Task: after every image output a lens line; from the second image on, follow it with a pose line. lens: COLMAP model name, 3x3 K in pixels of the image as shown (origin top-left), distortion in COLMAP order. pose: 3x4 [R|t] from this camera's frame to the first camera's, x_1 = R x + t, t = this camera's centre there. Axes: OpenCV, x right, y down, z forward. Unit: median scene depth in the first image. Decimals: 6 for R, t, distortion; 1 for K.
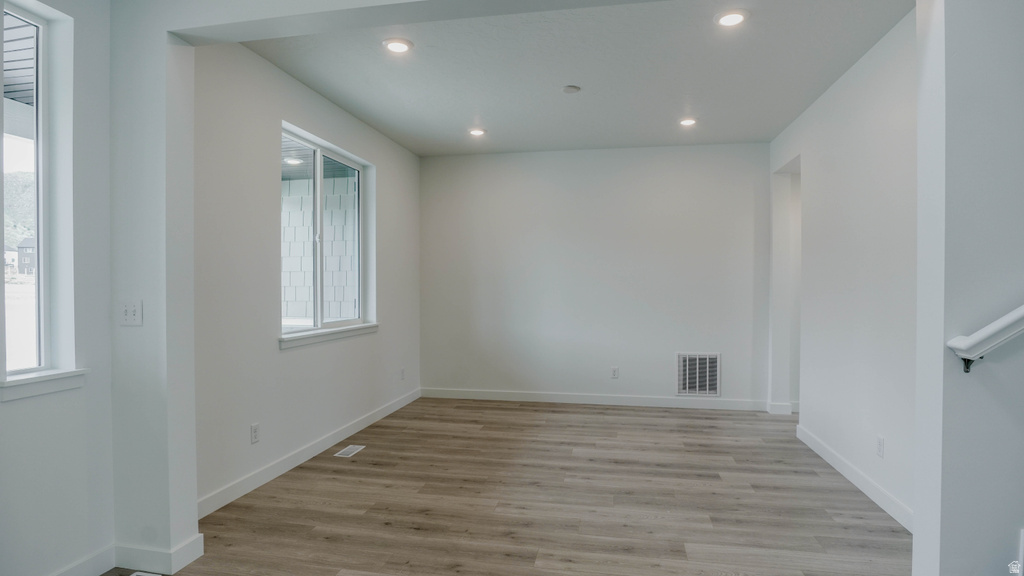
lens RADIAL K [[552.4, 0, 508.7], [0, 552.4, 290.3], [0, 0, 1]] dist [-0.039641, 0.008976]
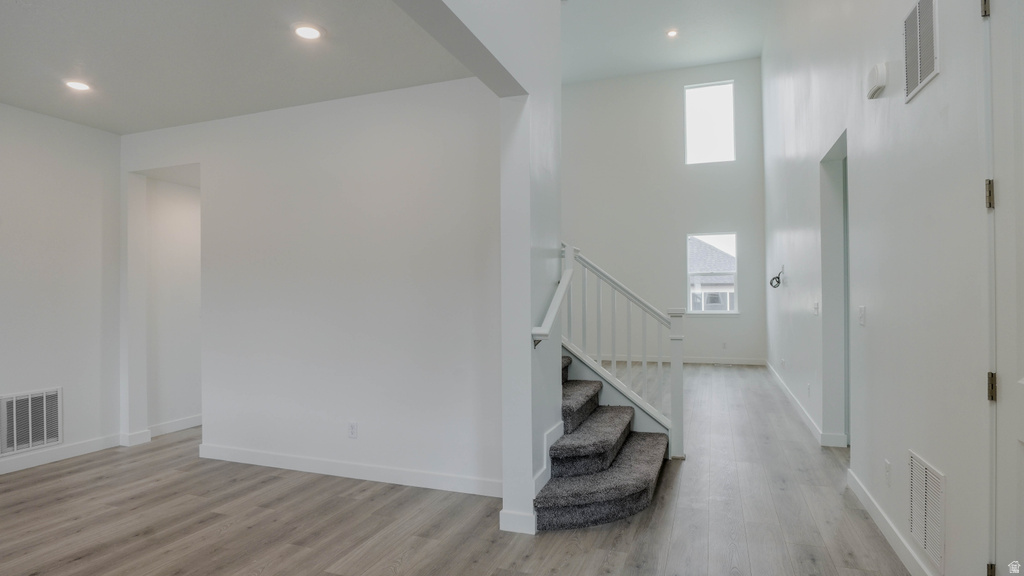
lens RADIAL K [[552.4, 0, 510.0], [0, 552.4, 291.7], [0, 0, 1]] dist [-0.039641, 0.008976]
pose [[0.157624, 0.005297, 0.987485, -0.437924], [0.015739, 0.999845, -0.007875, -0.006451], [-0.987374, 0.016783, 0.157516, 0.410403]]
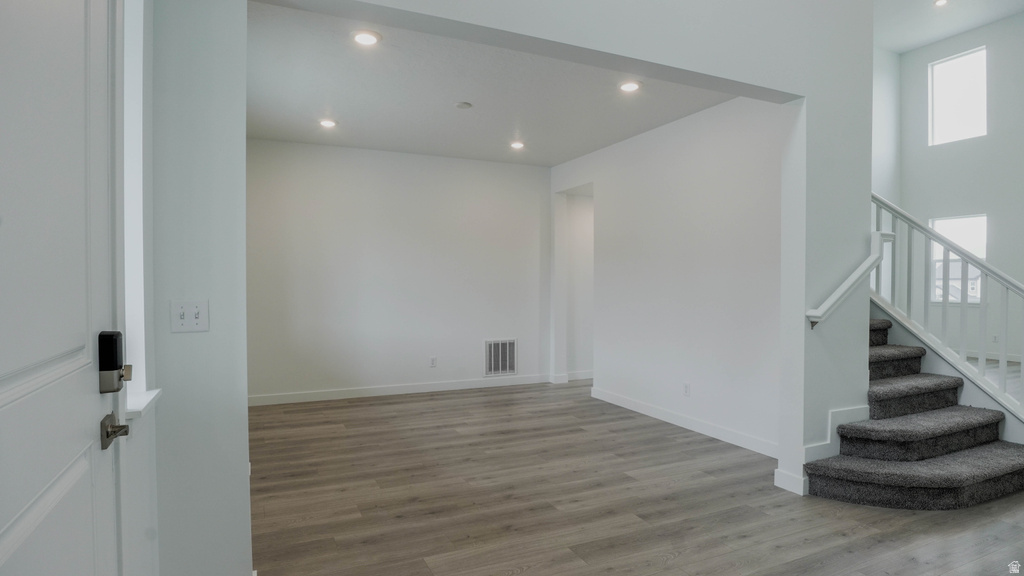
lens RADIAL K [[552.4, 0, 508.1], [0, 552.4, 288.1], [0, 0, 1]] dist [-0.039641, 0.008976]
pose [[0.811738, -0.006652, 0.583984, -0.546283], [0.004893, 0.999978, 0.004589, -0.000341], [-0.584001, -0.000868, 0.811753, 0.050383]]
